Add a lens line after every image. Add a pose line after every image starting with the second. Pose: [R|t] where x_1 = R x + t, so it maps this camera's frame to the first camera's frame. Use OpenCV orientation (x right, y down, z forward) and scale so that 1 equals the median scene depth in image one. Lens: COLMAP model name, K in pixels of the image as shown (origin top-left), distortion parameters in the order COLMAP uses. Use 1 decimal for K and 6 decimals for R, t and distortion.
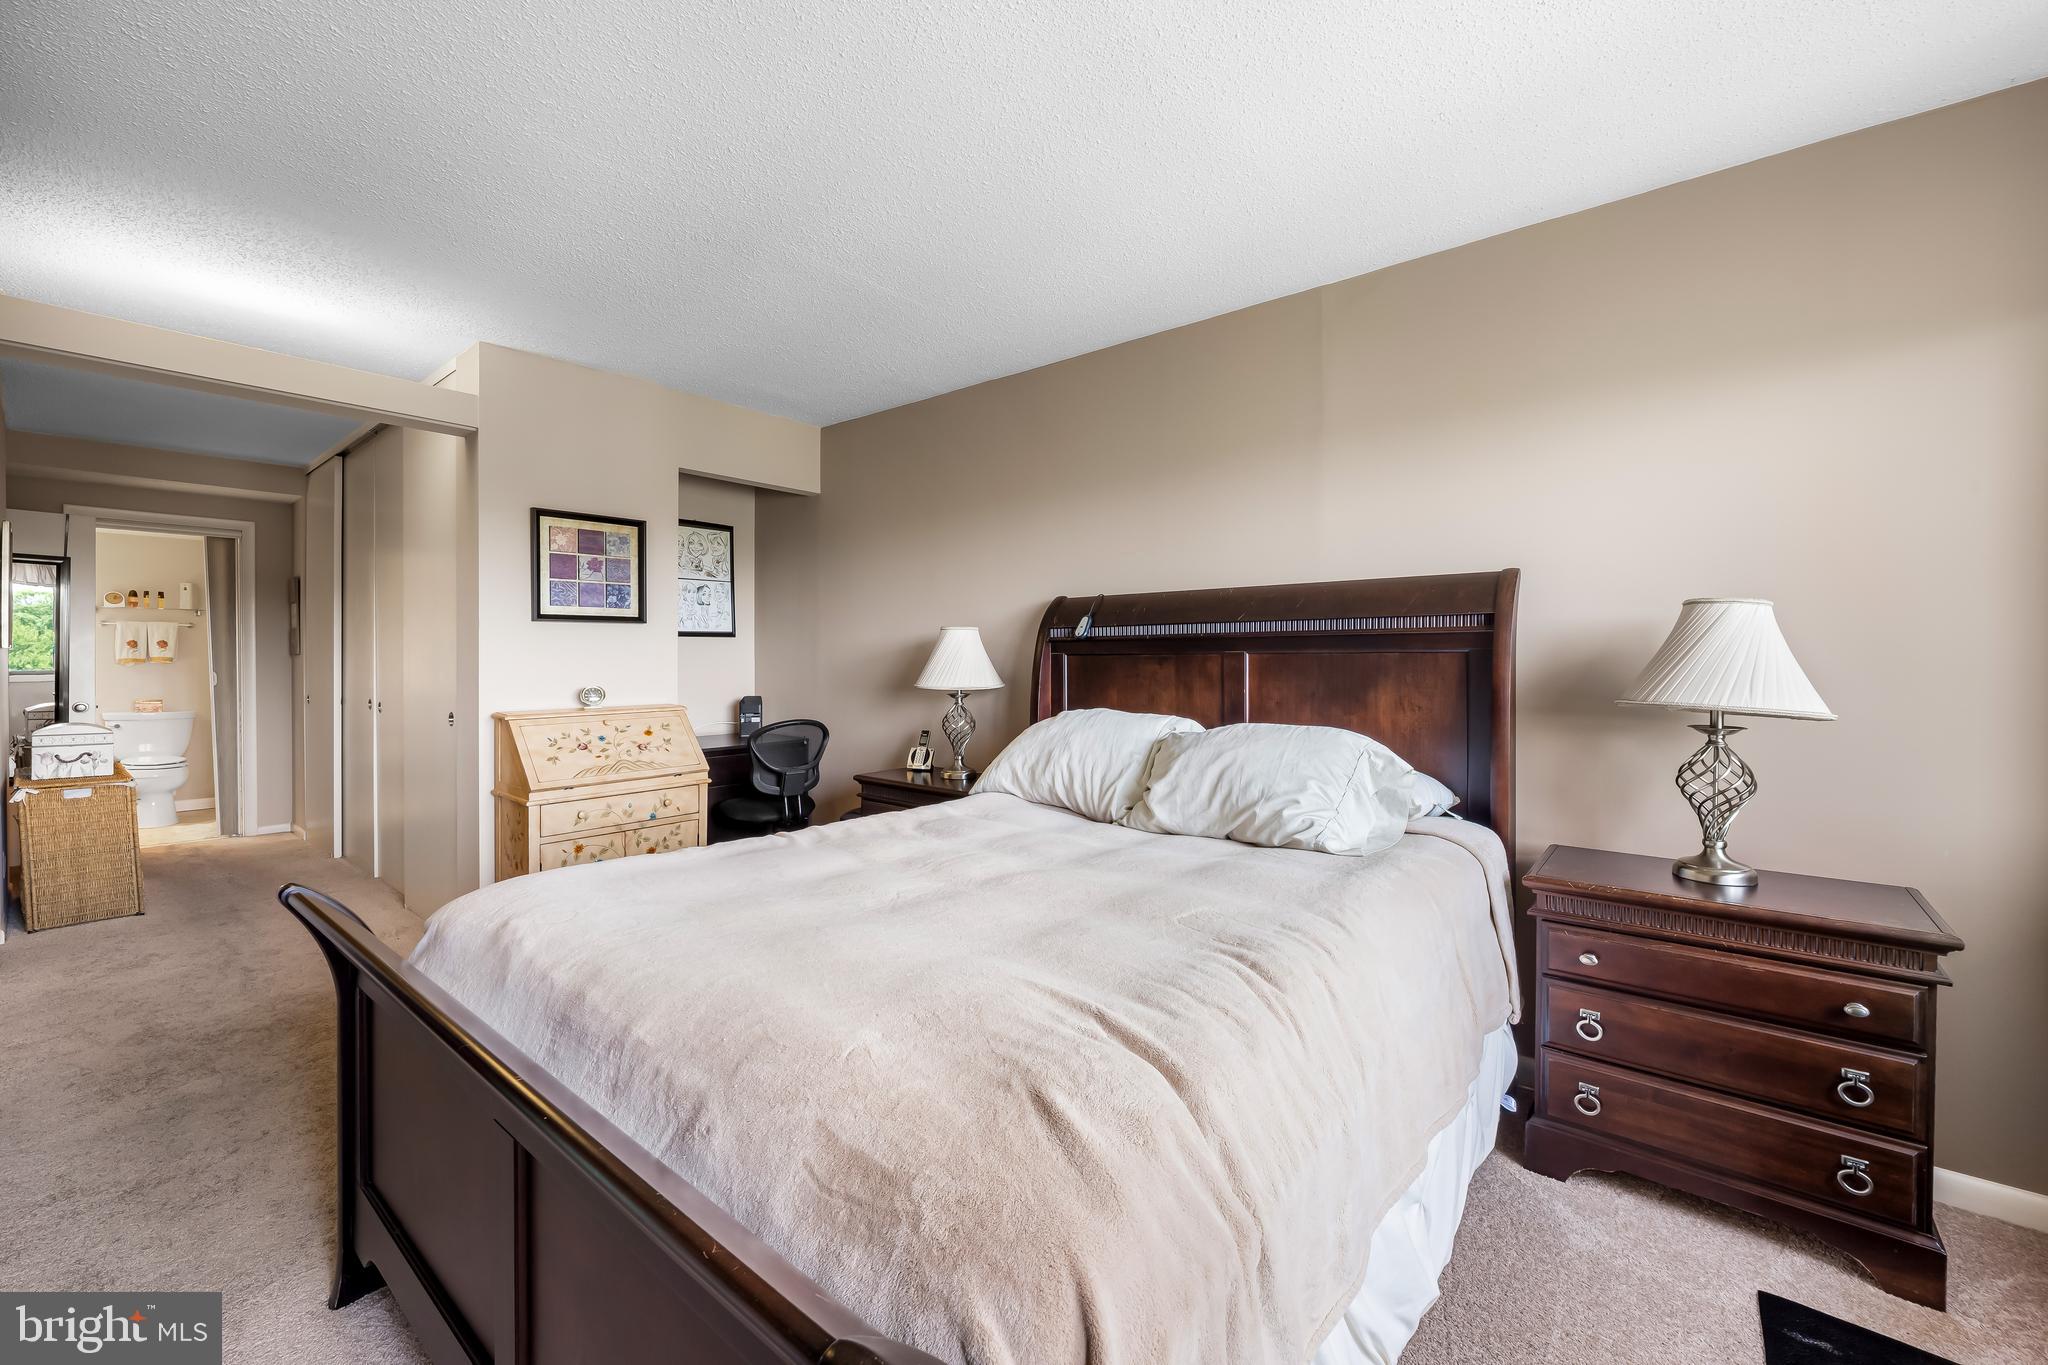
lens RADIAL K [[816.5, 0, 1018.9], [0, 816.5, 664.0], [0, 0, 1]] dist [-0.003138, -0.000415]
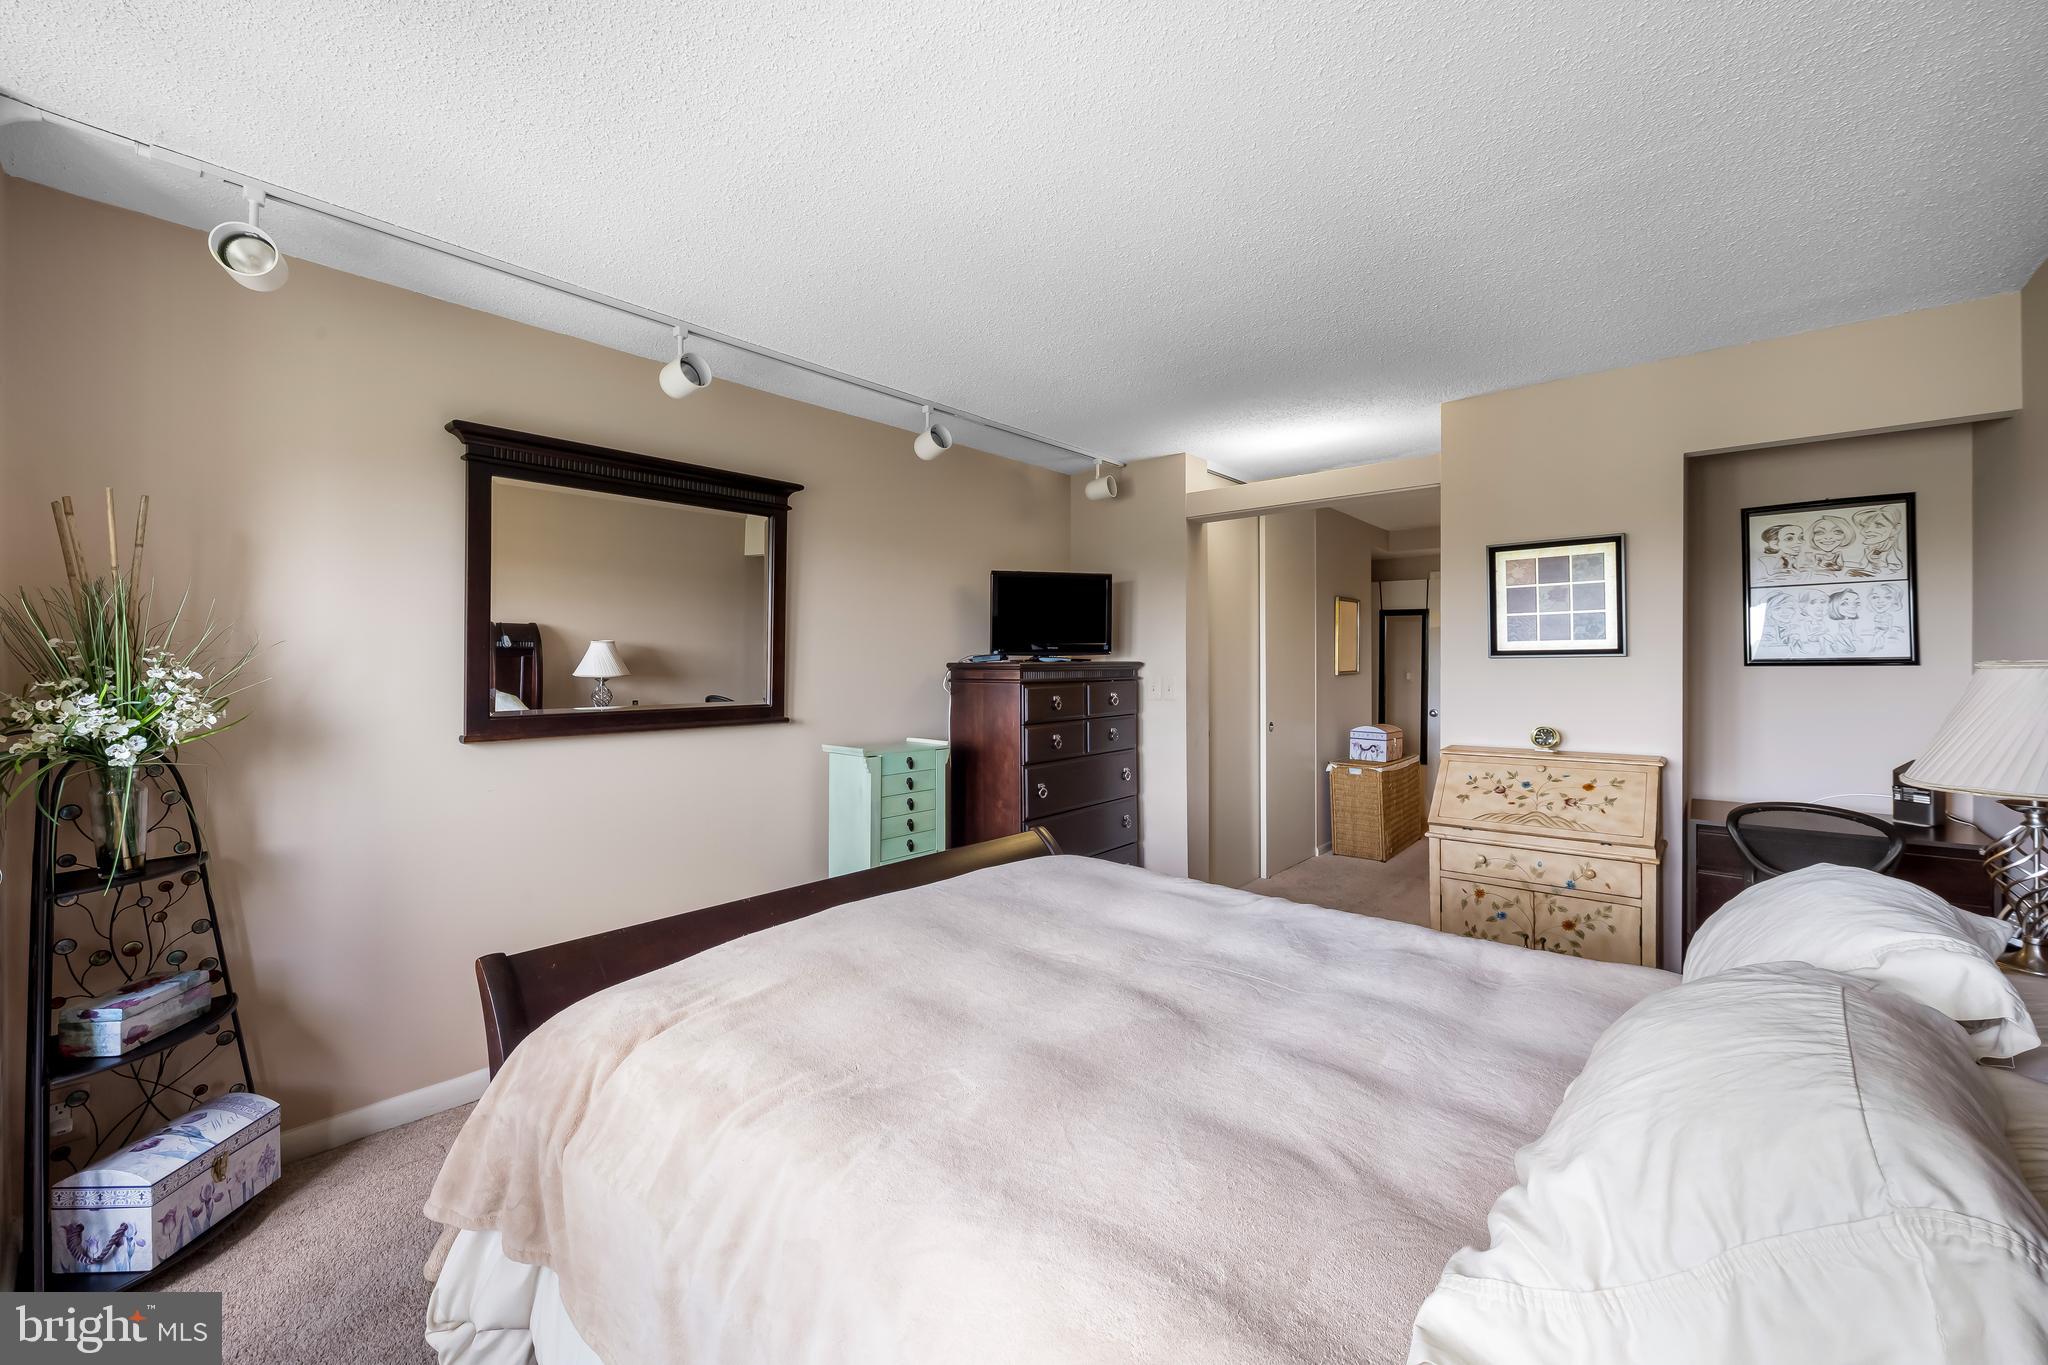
lens RADIAL K [[821.1, 0, 1018.2], [0, 821.1, 655.0], [0, 0, 1]] dist [-0.001412, -0.000421]
pose [[-0.009445, -0.009245, -0.999913, 0.408318], [-0.005879, 0.999940, -0.009190, -0.042101], [0.999938, 0.005791, -0.009499, 0.413552]]
